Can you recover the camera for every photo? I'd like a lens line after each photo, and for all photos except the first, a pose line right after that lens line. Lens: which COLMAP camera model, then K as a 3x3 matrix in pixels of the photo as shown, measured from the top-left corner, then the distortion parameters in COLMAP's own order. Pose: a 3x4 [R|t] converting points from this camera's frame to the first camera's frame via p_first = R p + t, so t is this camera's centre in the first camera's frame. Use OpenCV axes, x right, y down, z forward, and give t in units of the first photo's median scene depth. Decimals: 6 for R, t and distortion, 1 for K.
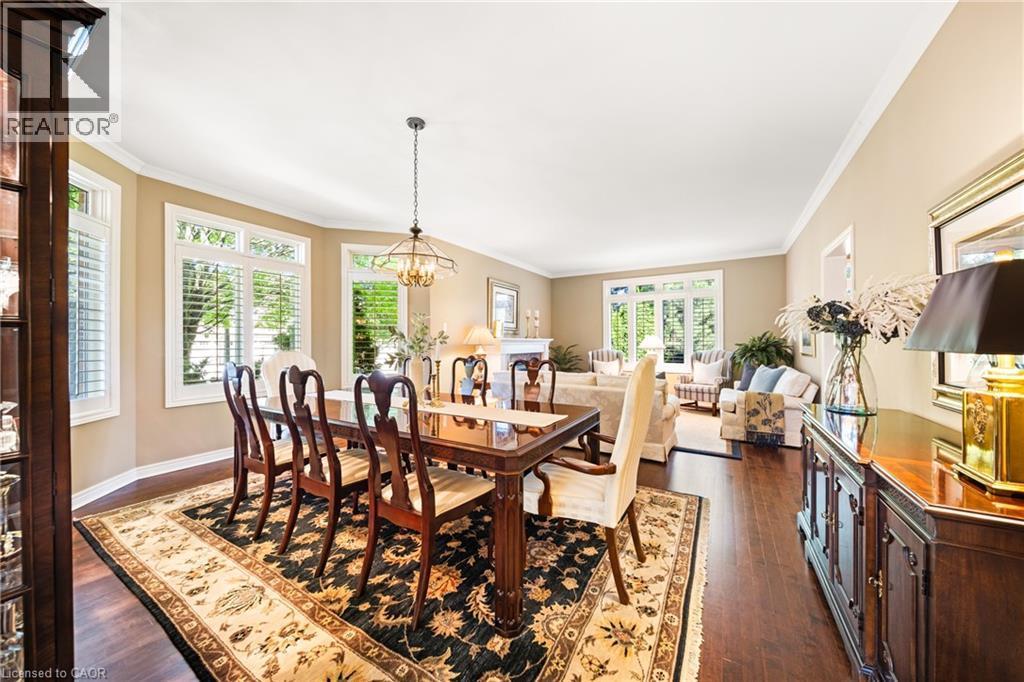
lens RADIAL K [[361.8, 0, 508.8], [0, 361.8, 333.5], [0, 0, 1]] dist [-0.002742, -0.000475]
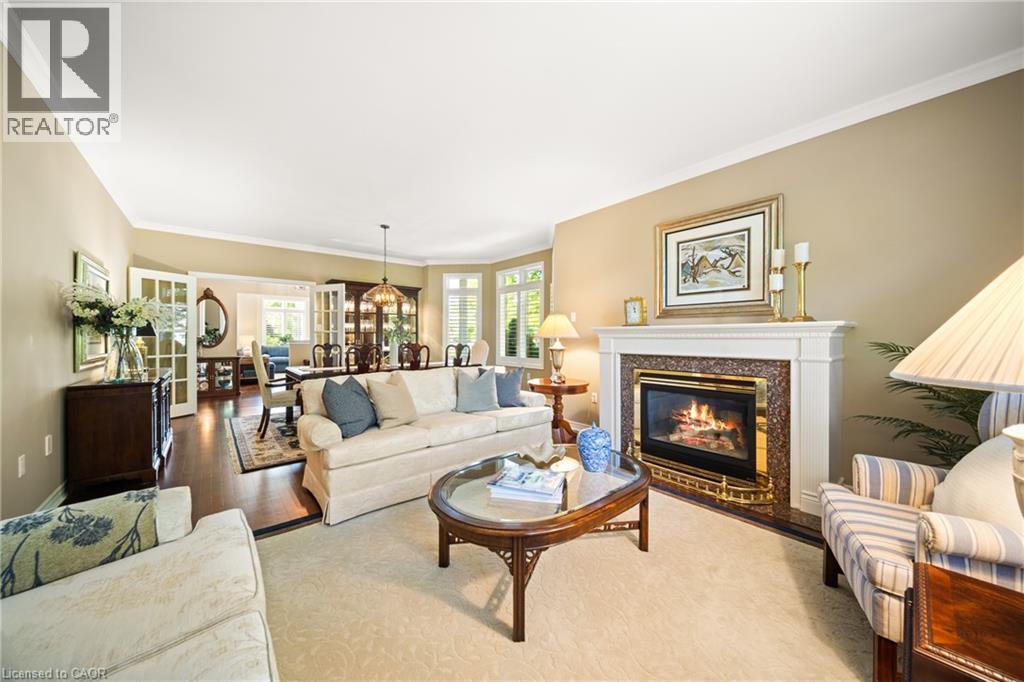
lens RADIAL K [[361.8, 0, 508.8], [0, 361.8, 333.5], [0, 0, 1]] dist [-0.002742, -0.000475]
pose [[-0.334276, -0.001631, -0.942474, 0.646293], [0.027449, 0.999557, -0.011466, 0.026691], [0.942075, -0.029703, -0.334084, 1.061681]]
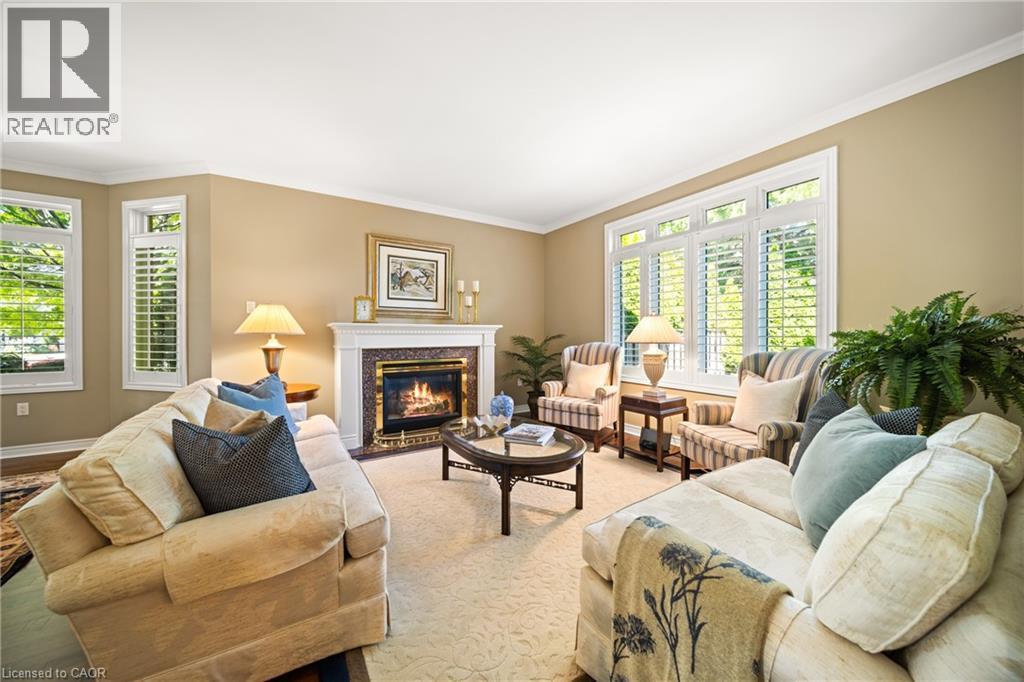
lens RADIAL K [[361.8, 0, 508.8], [0, 361.8, 333.5], [0, 0, 1]] dist [-0.002742, -0.000475]
pose [[0.897212, 0.002078, -0.441595, 0.519252], [0.008619, 0.999716, 0.022215, 0.019500], [0.441516, -0.023738, 0.896939, 0.563529]]
